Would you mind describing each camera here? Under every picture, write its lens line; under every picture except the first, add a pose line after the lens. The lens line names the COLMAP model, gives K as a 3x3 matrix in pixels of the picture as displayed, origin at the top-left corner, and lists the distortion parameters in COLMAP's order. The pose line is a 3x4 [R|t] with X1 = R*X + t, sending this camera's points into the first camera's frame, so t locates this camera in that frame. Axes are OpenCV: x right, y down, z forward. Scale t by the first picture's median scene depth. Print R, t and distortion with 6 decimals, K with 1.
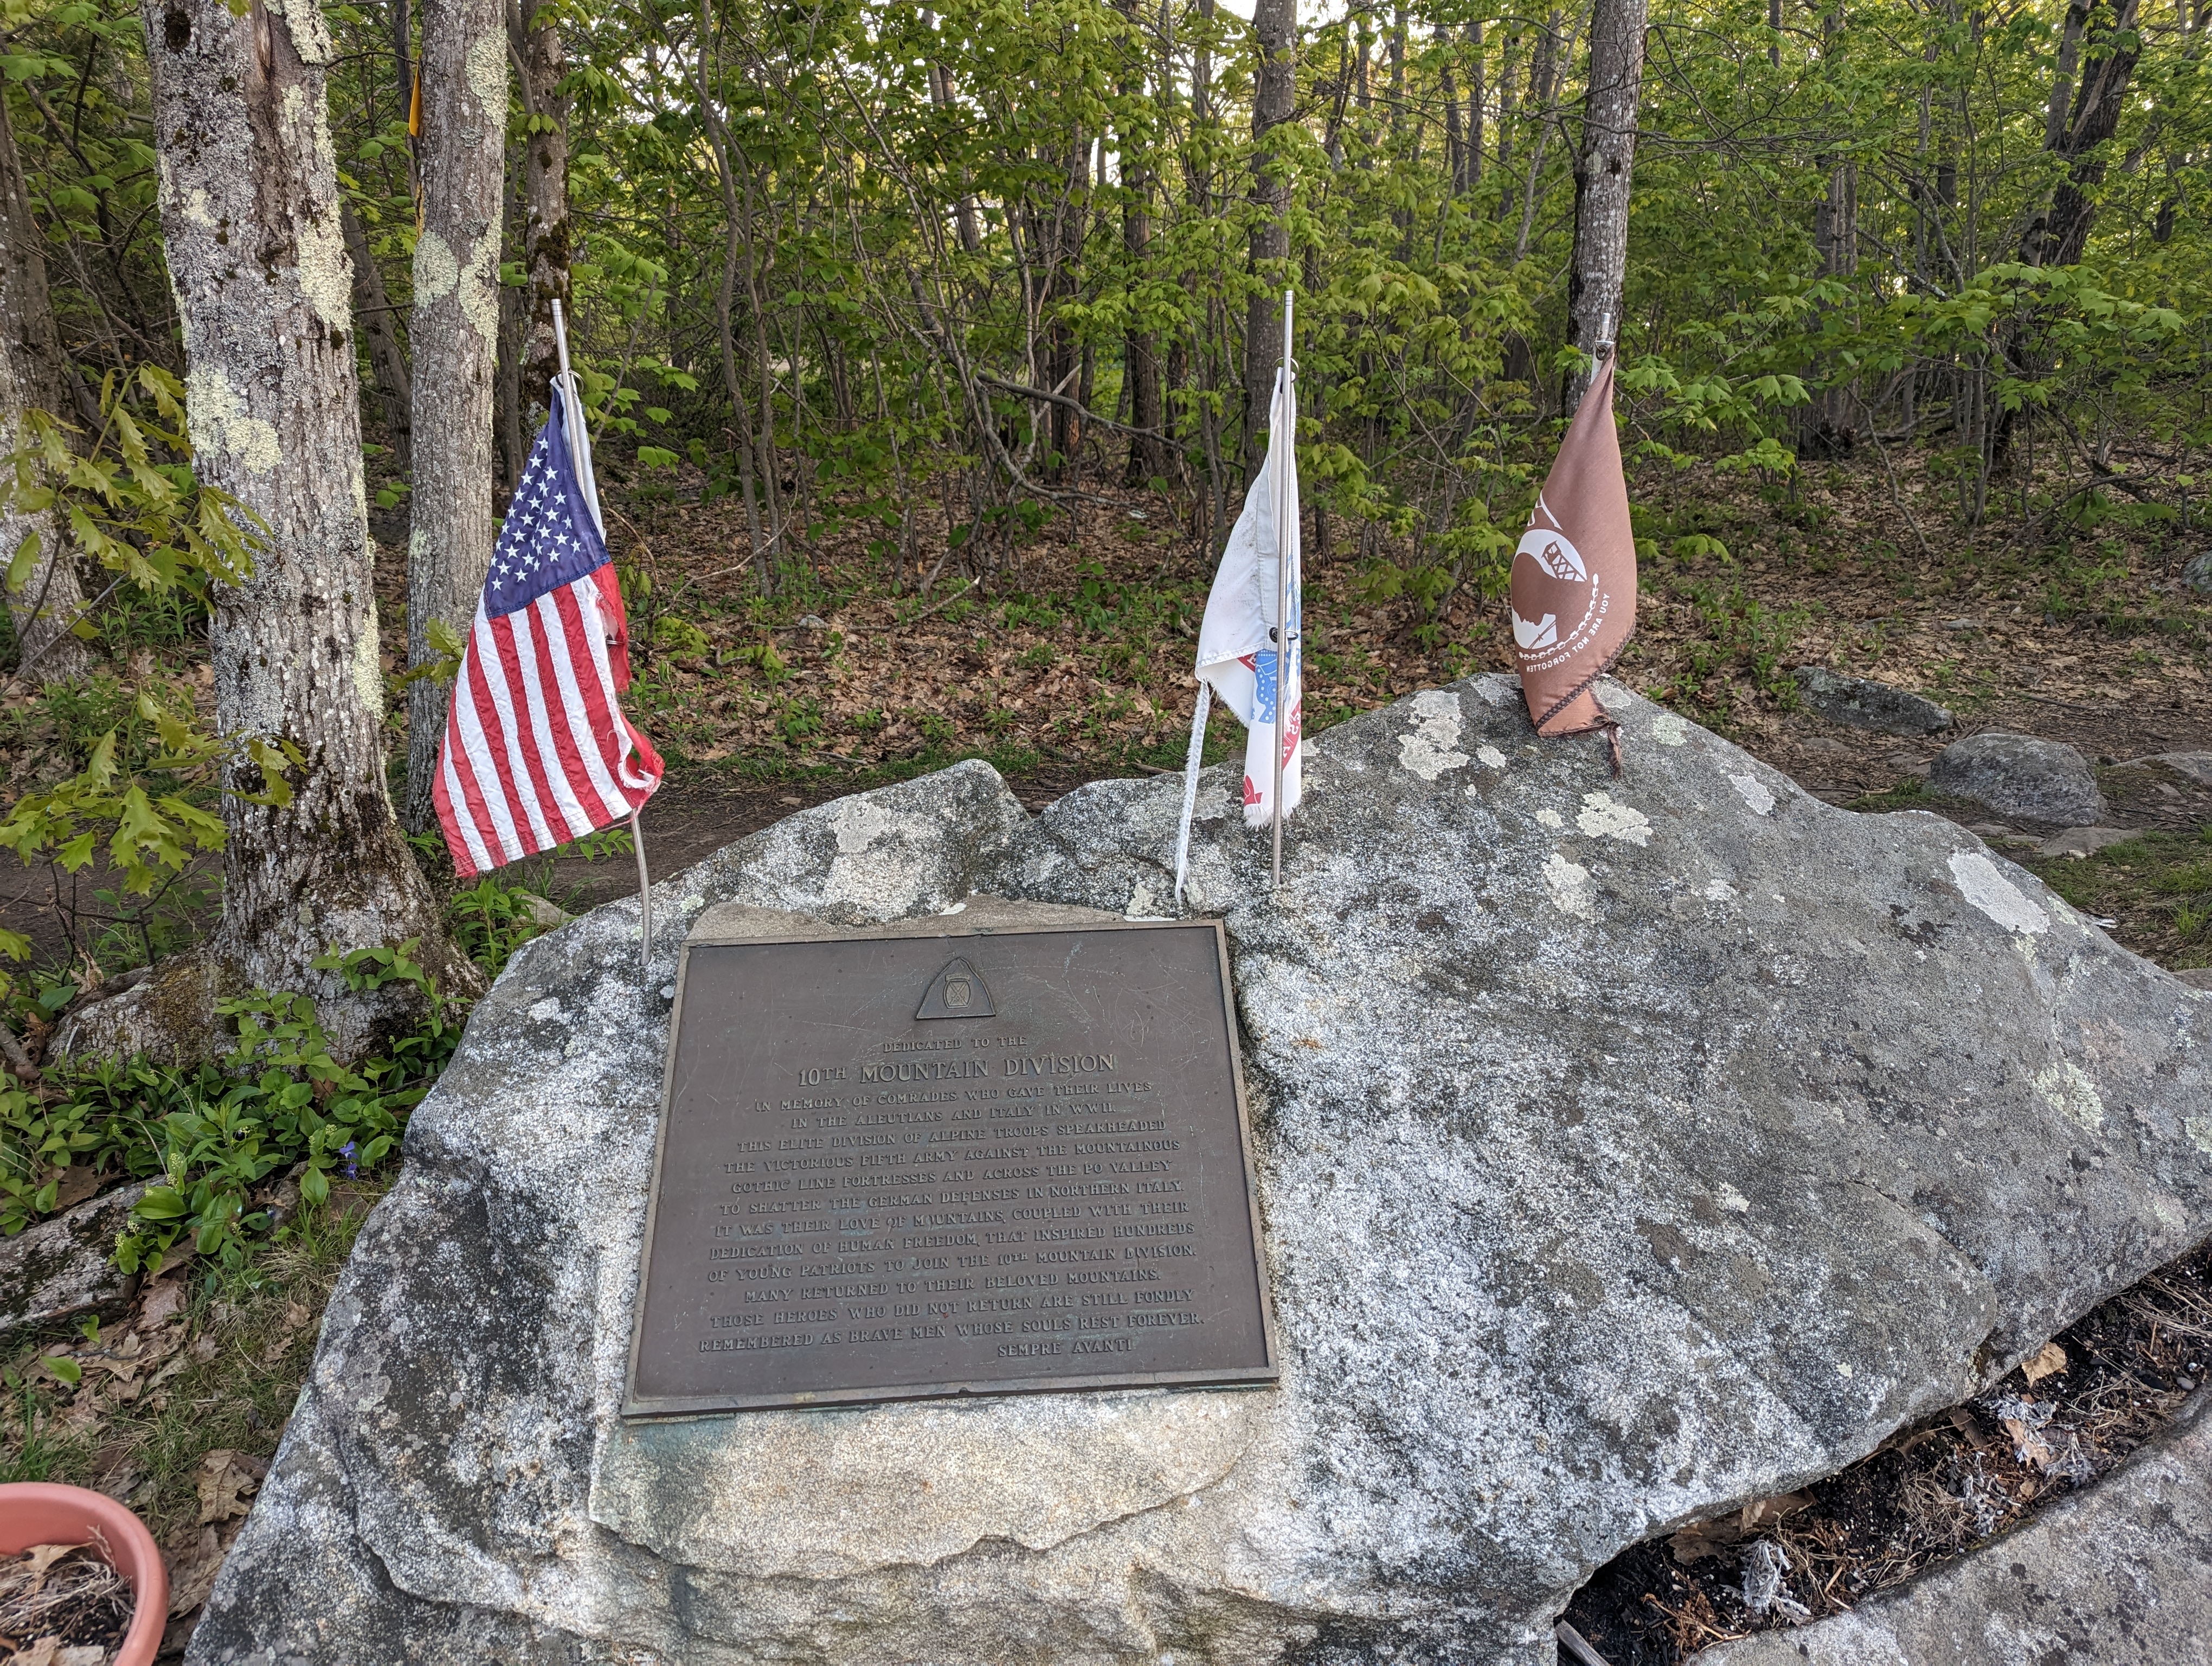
lens RADIAL K [[1550.2, 0, 1100.8], [0, 1550.2, 825.0], [0, 0, 1]] dist [0.040406, -0.026098]
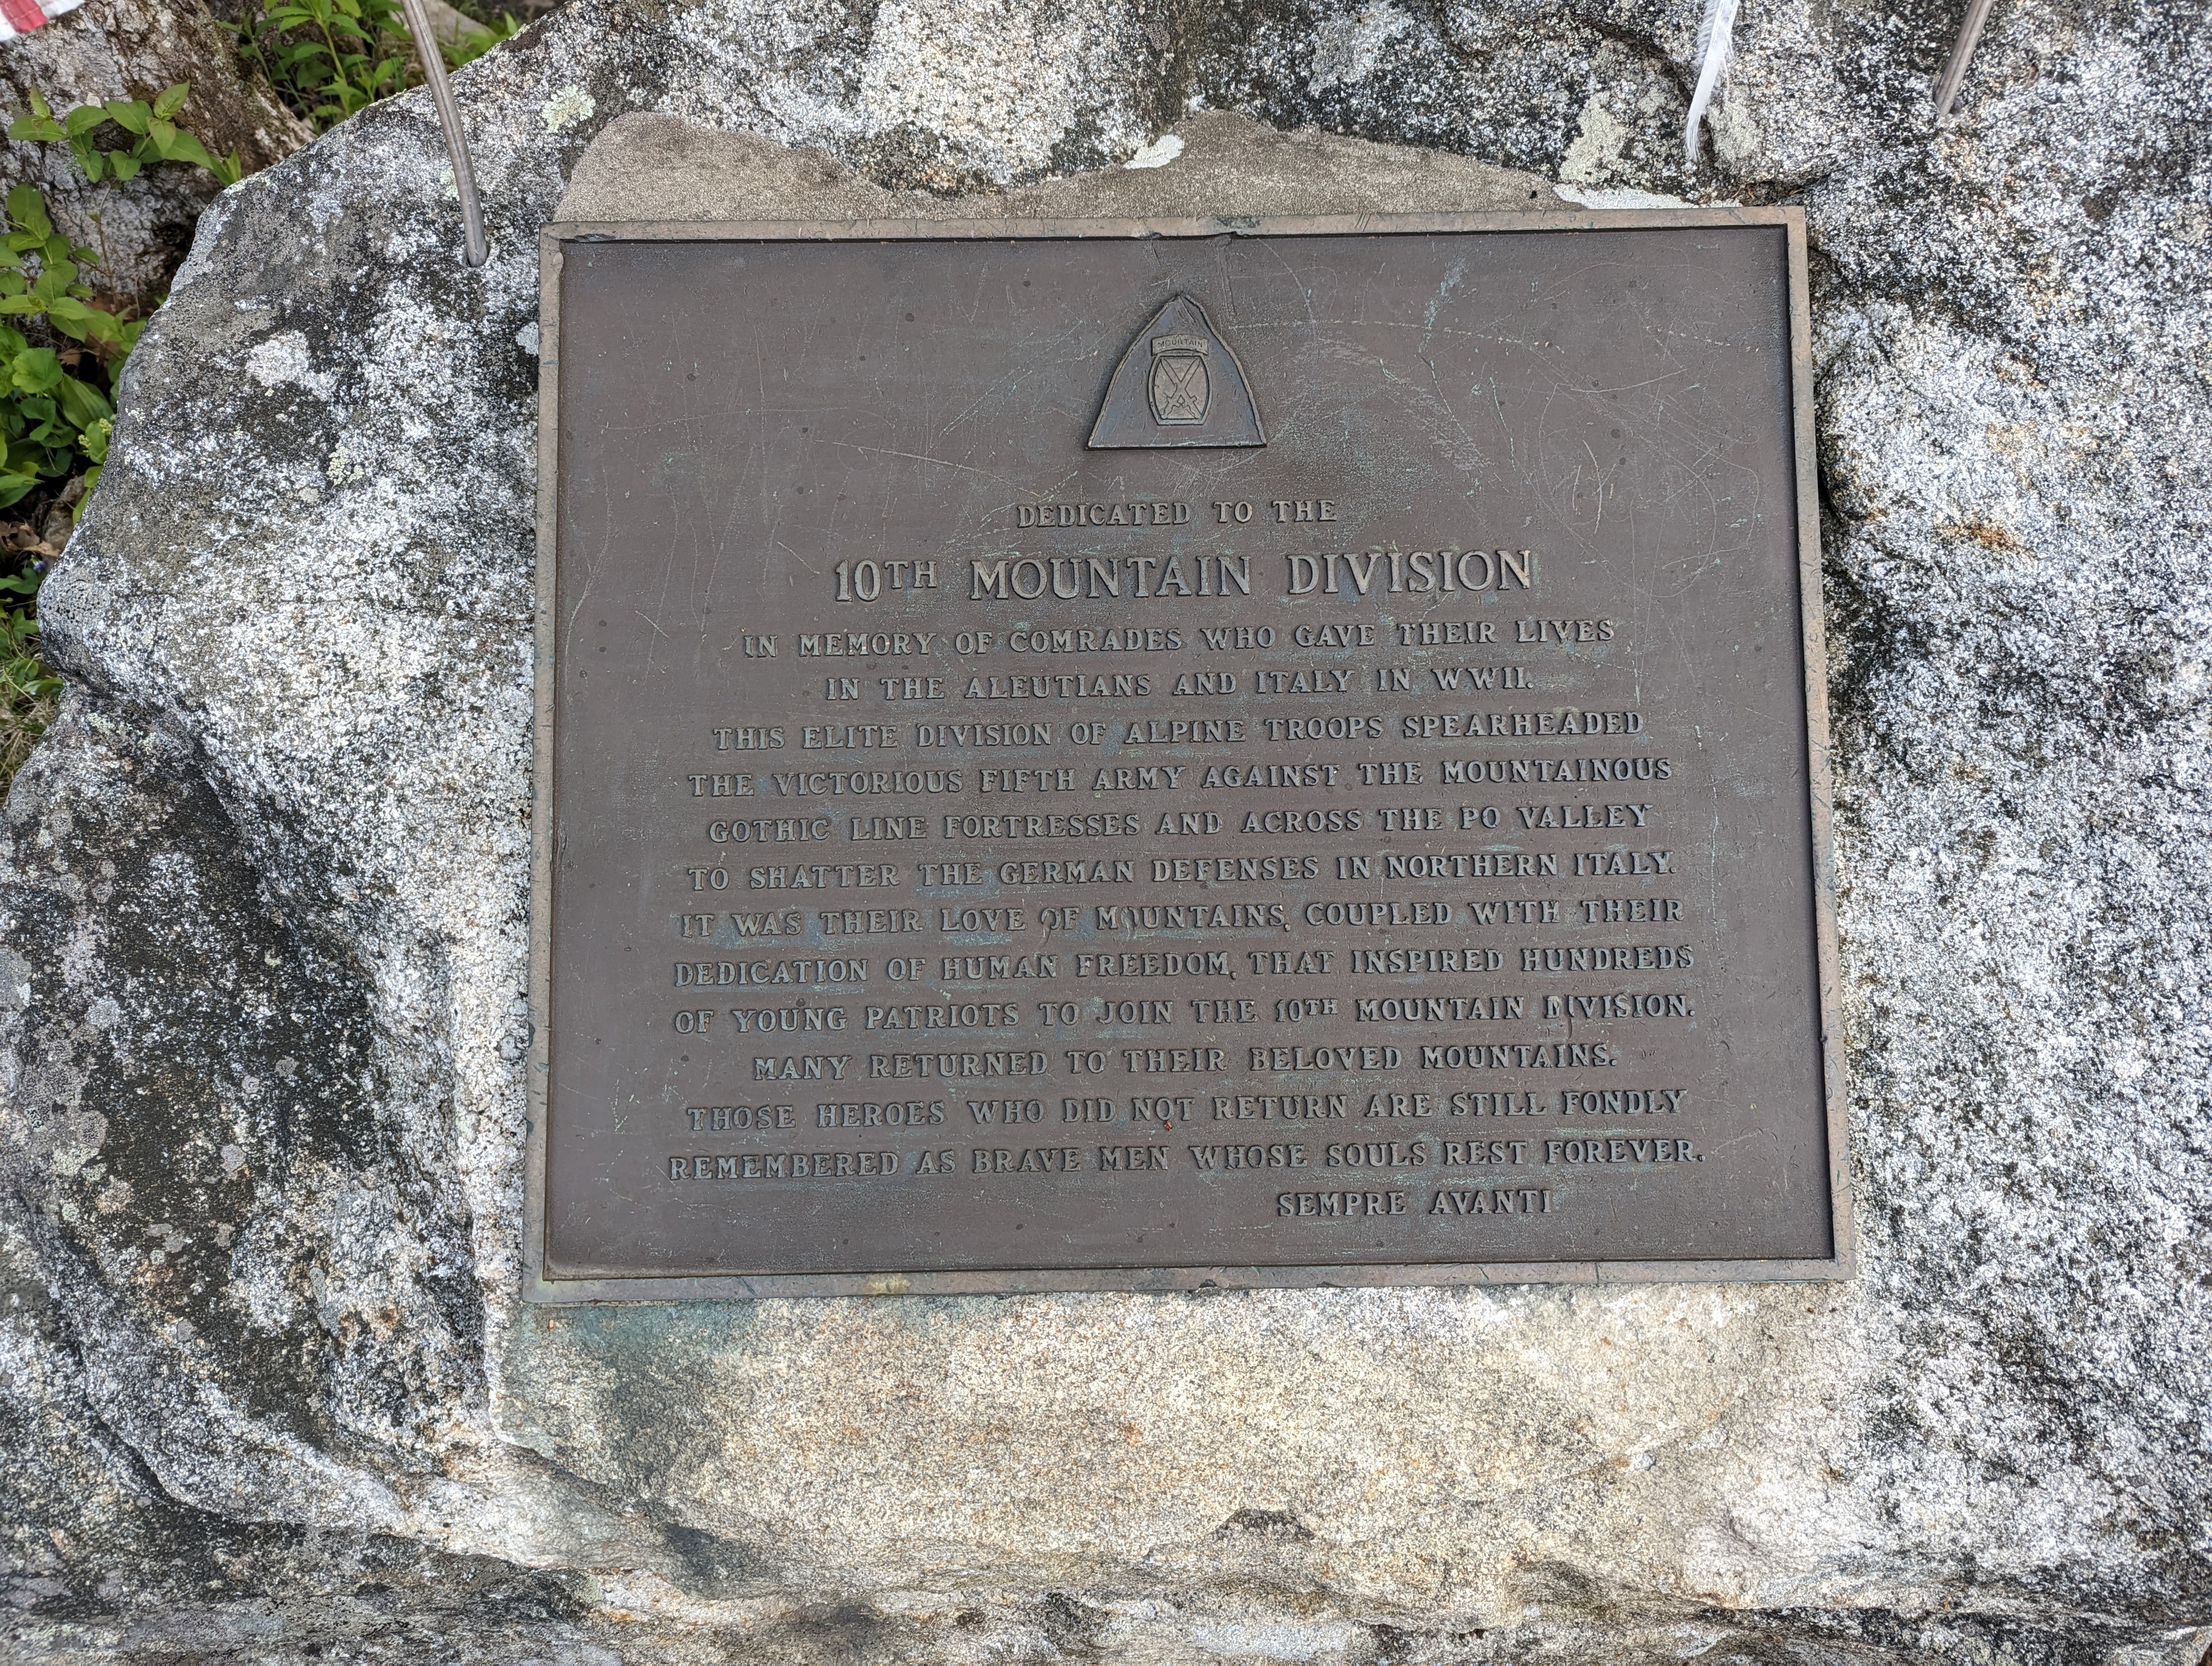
lens RADIAL K [[1550.2, 0, 1103.7], [0, 1550.2, 826.4], [0, 0, 1]] dist [0.040406, -0.026098]
pose [[0.999026, 0.040096, -0.018419, -0.106840], [-0.024585, 0.852451, 0.522229, -0.015016], [0.036640, -0.521268, 0.852606, 0.593783]]
